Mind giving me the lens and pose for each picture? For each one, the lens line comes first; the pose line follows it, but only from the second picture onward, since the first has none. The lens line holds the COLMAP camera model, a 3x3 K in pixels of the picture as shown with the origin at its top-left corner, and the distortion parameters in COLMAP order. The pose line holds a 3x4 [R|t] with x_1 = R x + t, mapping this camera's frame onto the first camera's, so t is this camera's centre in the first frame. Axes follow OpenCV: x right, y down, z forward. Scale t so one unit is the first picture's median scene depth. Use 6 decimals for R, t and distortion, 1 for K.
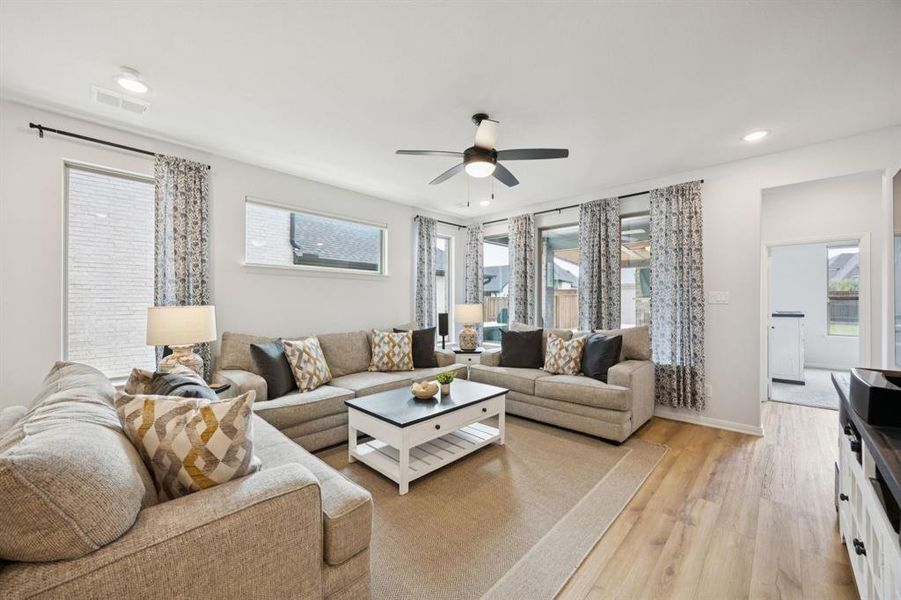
lens RADIAL K [[353.3, 0, 450.5], [0, 353.3, 300.0], [0, 0, 1]] dist [0.002234, 0.000225]
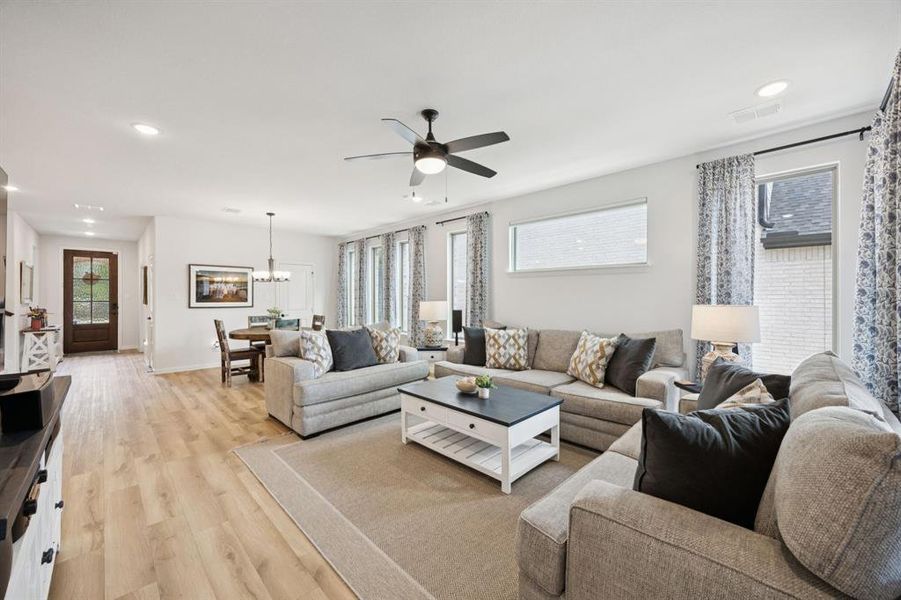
lens RADIAL K [[346.0, 0, 447.4], [0, 346.0, 299.8], [0, 0, 1]] dist [0.001456, -0.000179]
pose [[-0.035680, 0.006658, -0.999341, 0.673371], [0.002630, 0.999975, 0.006569, -0.000731], [0.999360, -0.002394, -0.035696, 0.698076]]
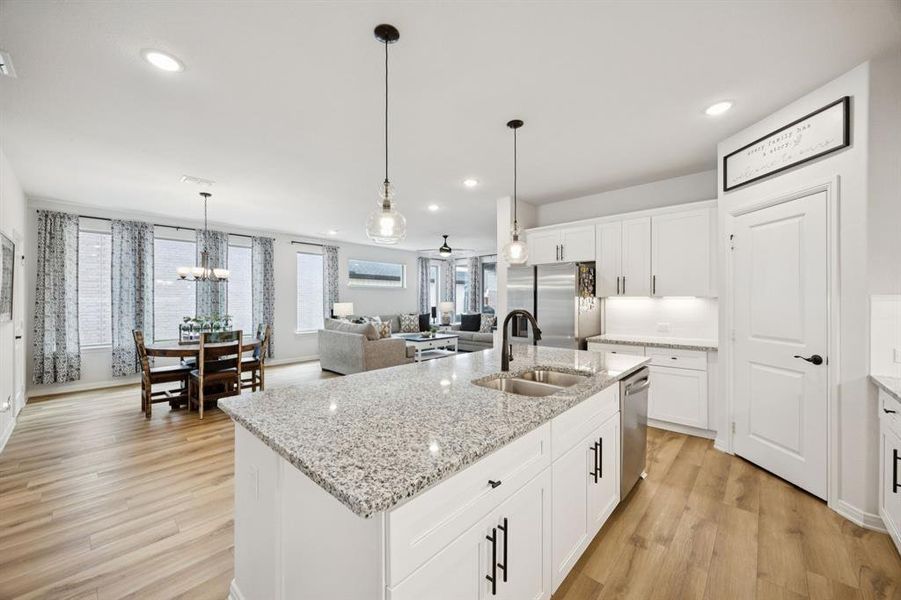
lens RADIAL K [[346.0, 0, 447.4], [0, 346.0, 299.8], [0, 0, 1]] dist [0.001456, -0.000179]
pose [[0.999961, -0.003308, 0.008163, 0.048559], [0.003287, 0.999991, 0.002560, -0.006405], [-0.008171, -0.002533, 0.999963, -1.145647]]
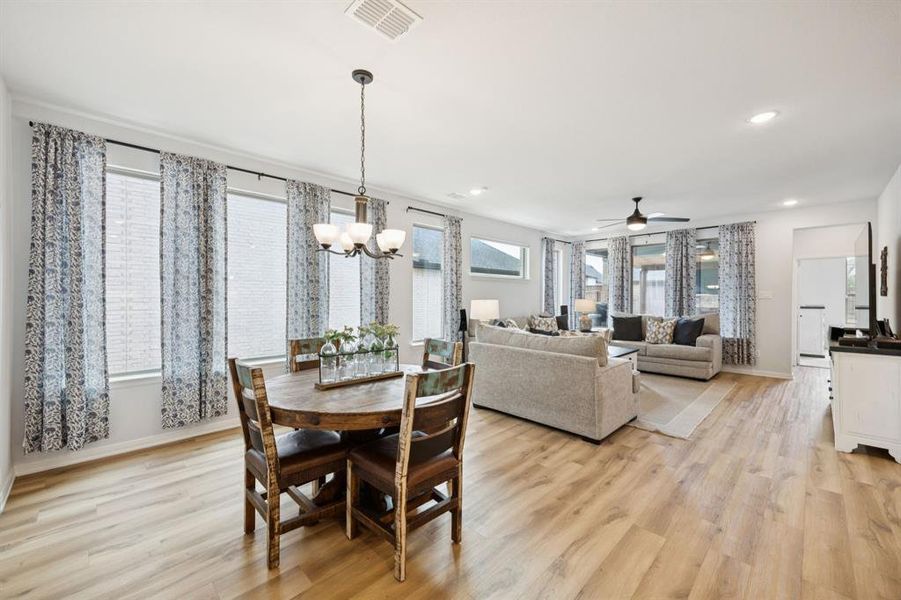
lens RADIAL K [[364.2, 0, 450.5], [0, 364.2, 298.1], [0, 0, 1]] dist [0.008172, -0.000149]
pose [[0.999554, 0.001368, -0.029833, -0.541380], [-0.001126, 0.999966, 0.008111, -0.004288], [0.029843, -0.008074, 0.999522, -0.614446]]
